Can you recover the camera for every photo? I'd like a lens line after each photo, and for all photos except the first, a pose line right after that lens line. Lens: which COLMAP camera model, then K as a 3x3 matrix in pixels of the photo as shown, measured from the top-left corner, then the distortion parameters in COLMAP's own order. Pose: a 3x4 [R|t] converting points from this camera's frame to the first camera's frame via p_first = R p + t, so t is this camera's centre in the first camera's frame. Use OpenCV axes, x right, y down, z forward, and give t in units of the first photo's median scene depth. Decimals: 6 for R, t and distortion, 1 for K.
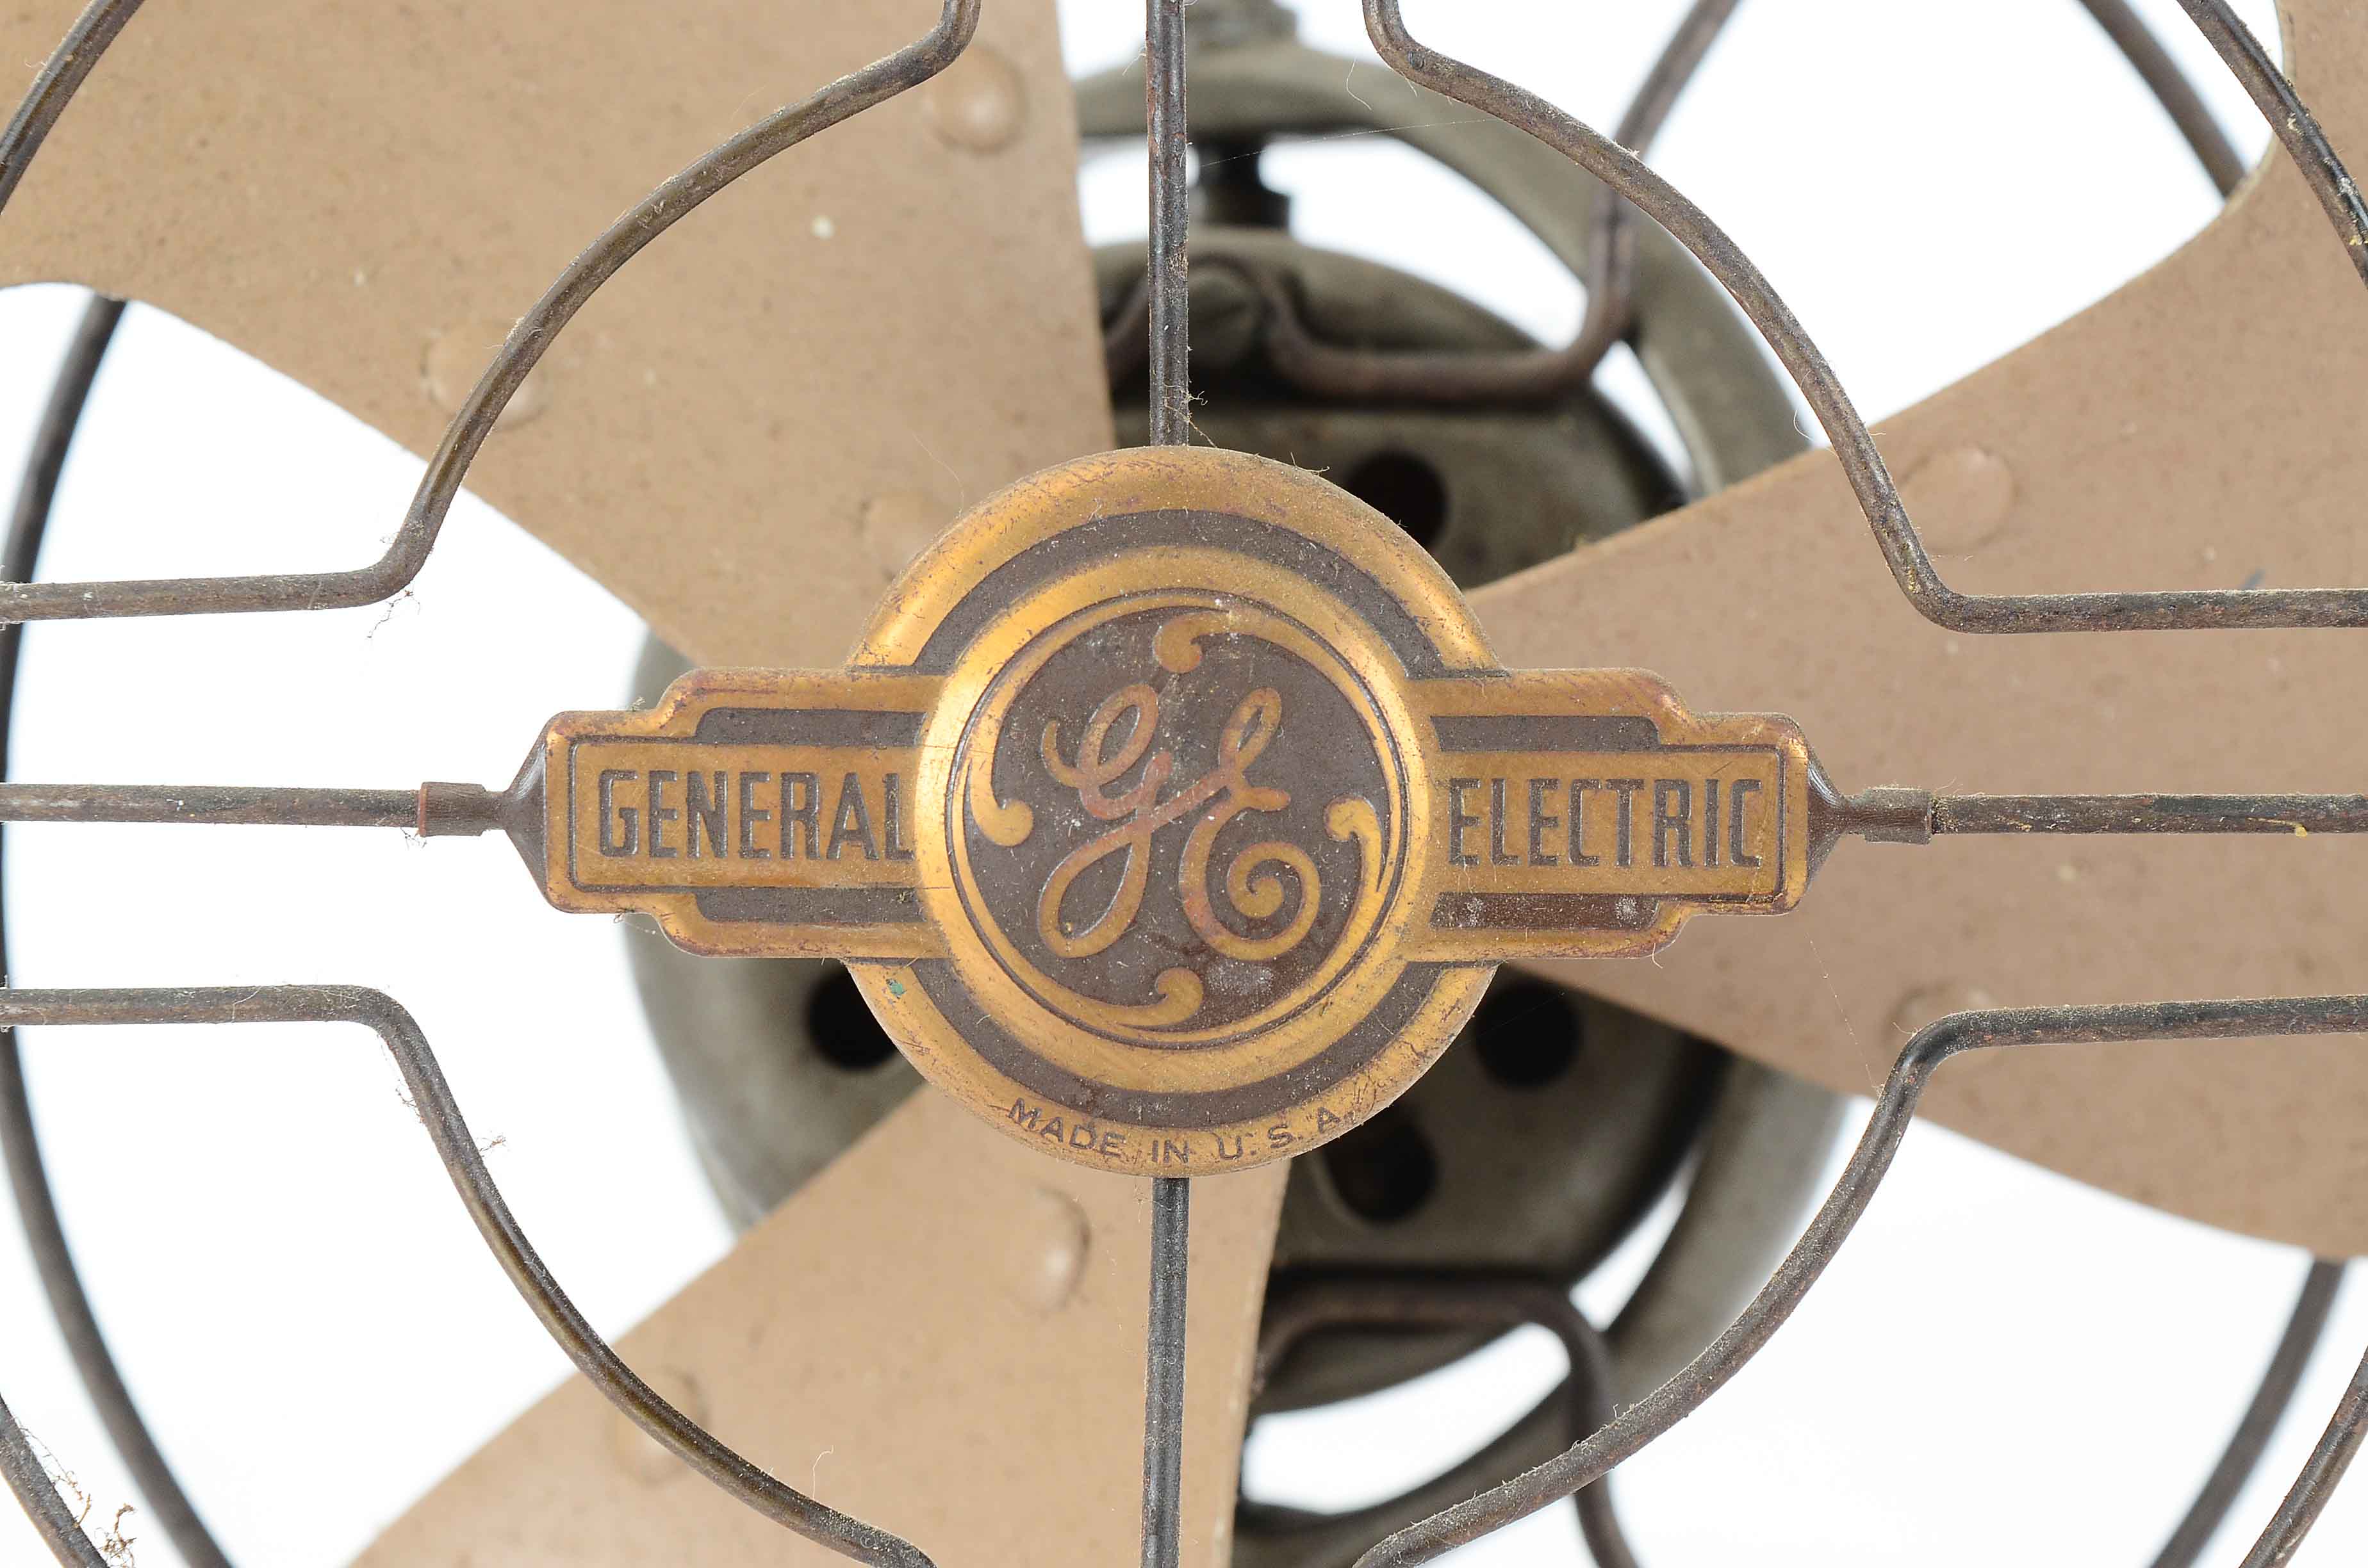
lens RADIAL K [[5155.5, 0, 1184.0], [0, 5155.5, 784.0], [0, 0, 1]] dist [0.052191, -0.114087]
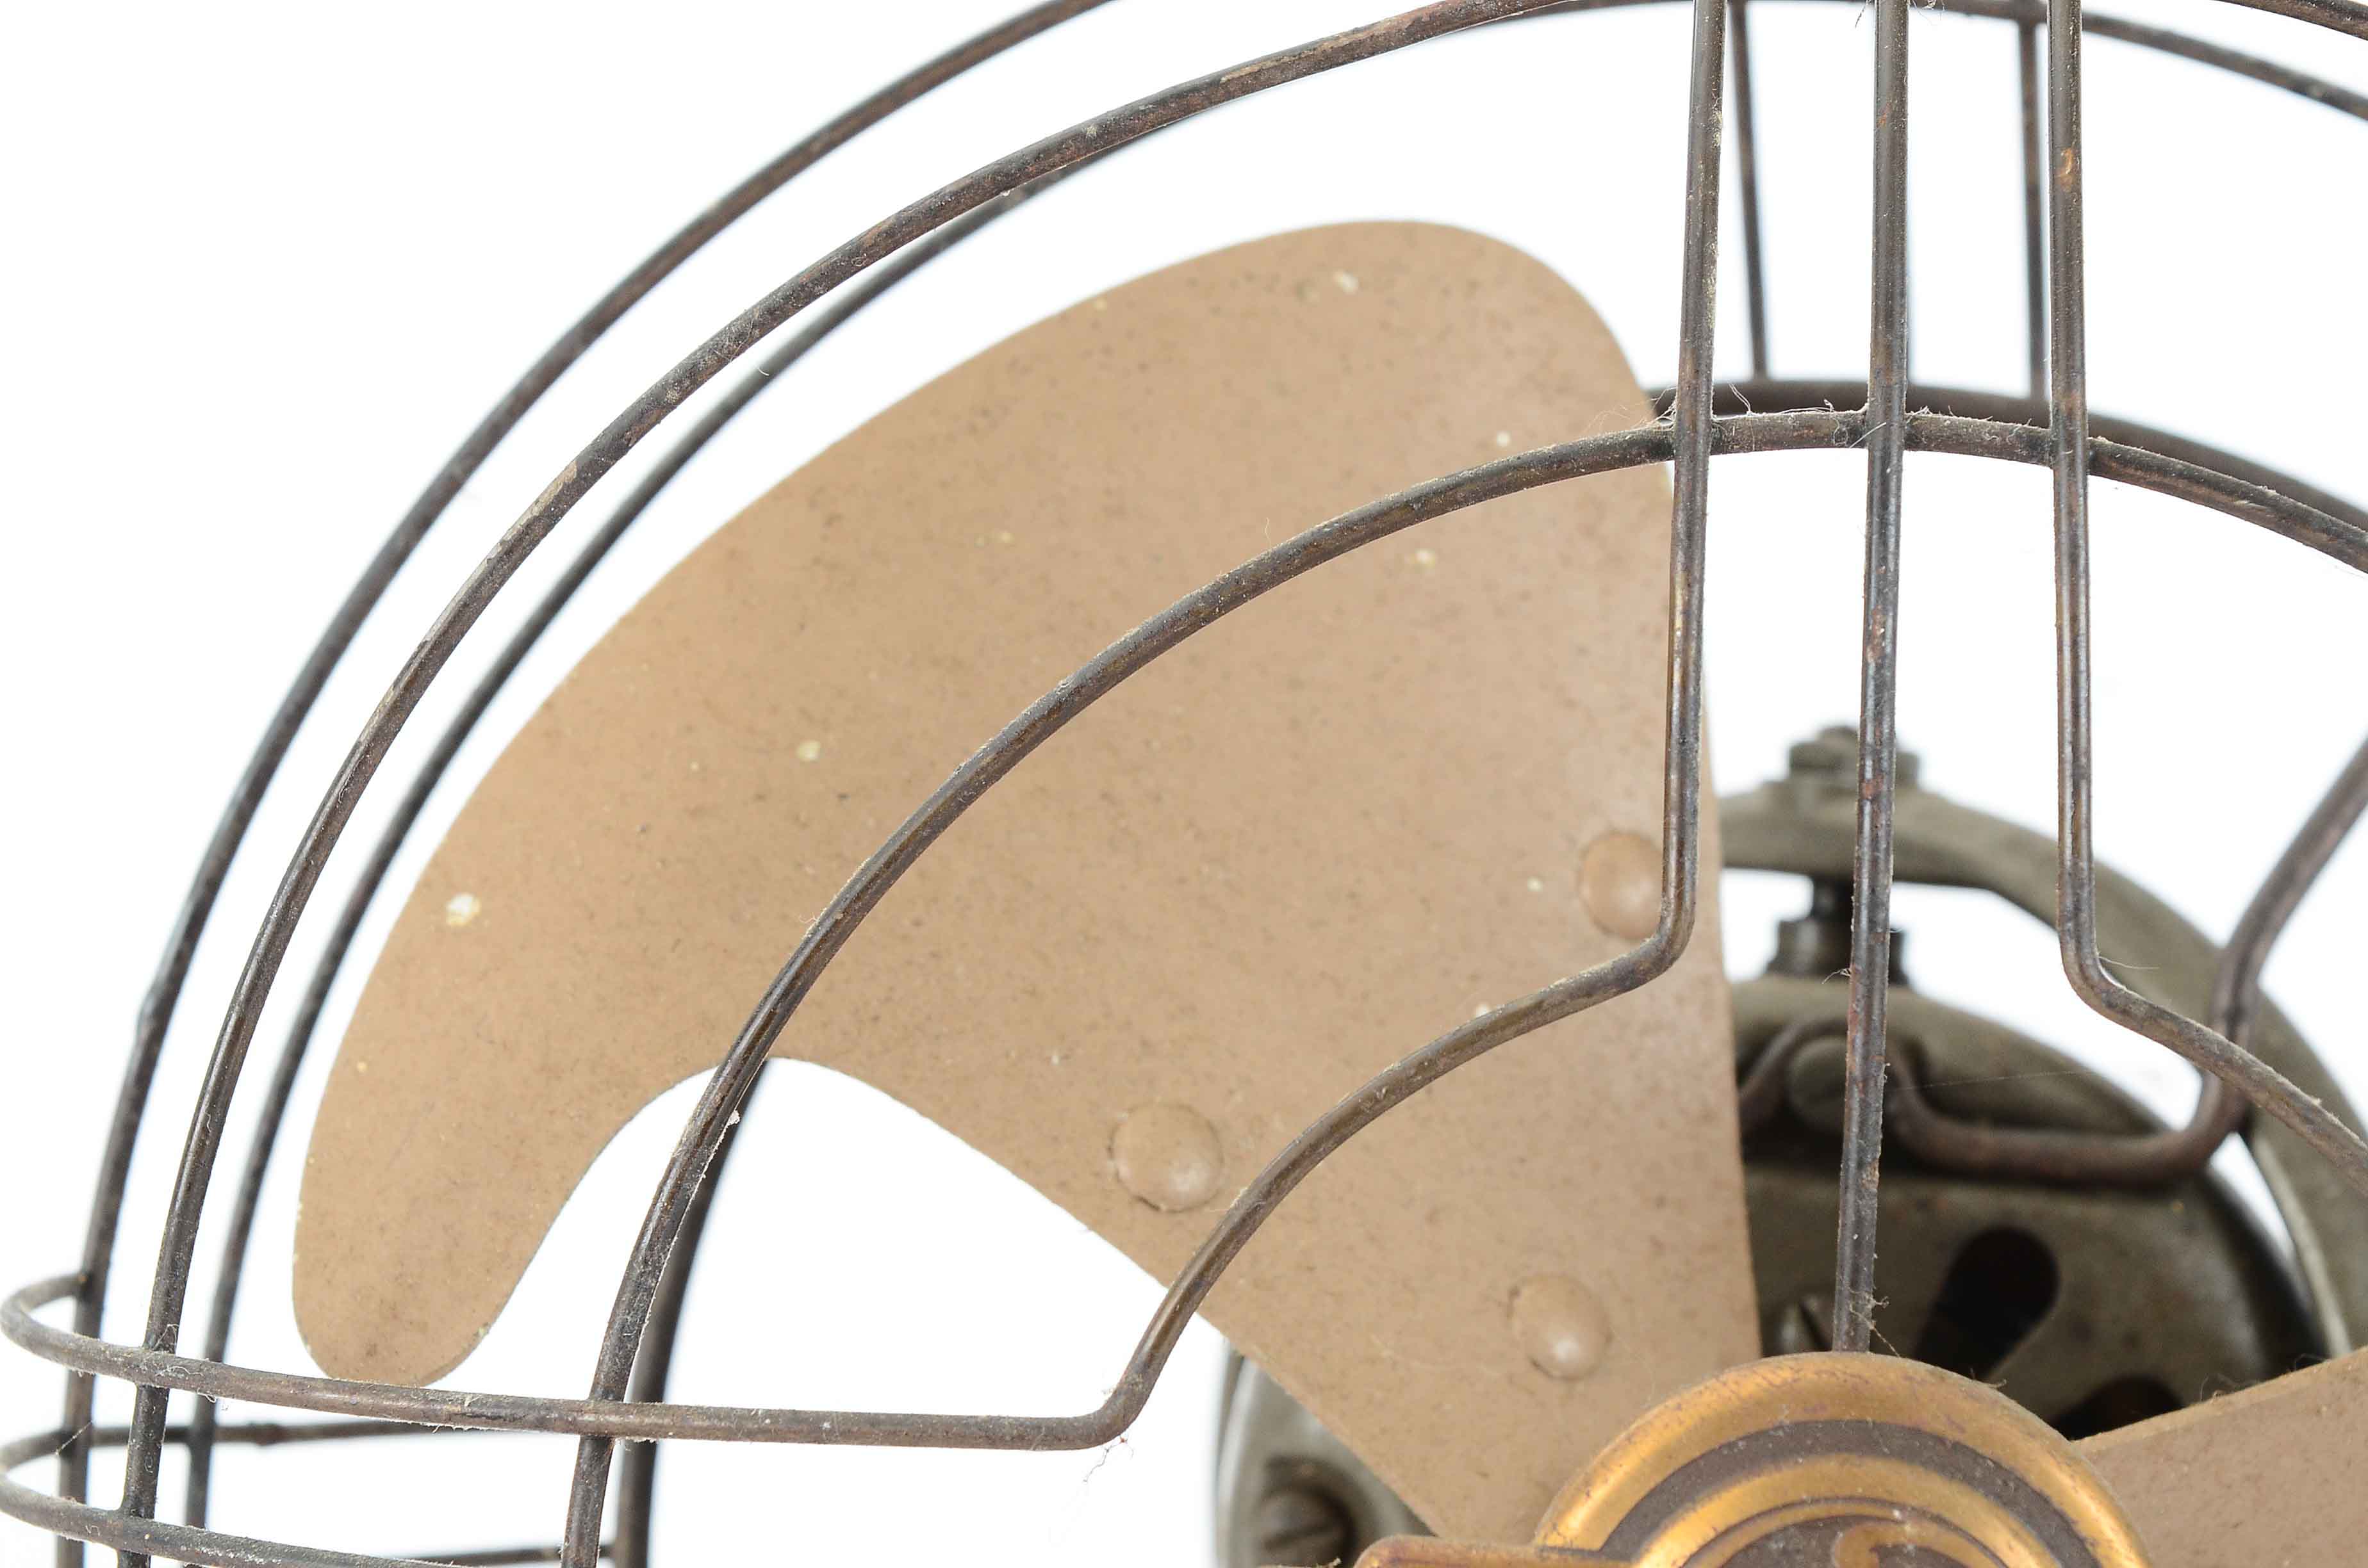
lens RADIAL K [[5155.5, 0, 1184.0], [0, 5155.5, 784.0], [0, 0, 1]] dist [0.052191, -0.114087]
pose [[0.995000, 0.055228, -0.083214, -0.056969], [-0.060317, 0.996379, -0.059930, -0.108786], [0.079603, 0.064649, 0.994728, -0.063954]]
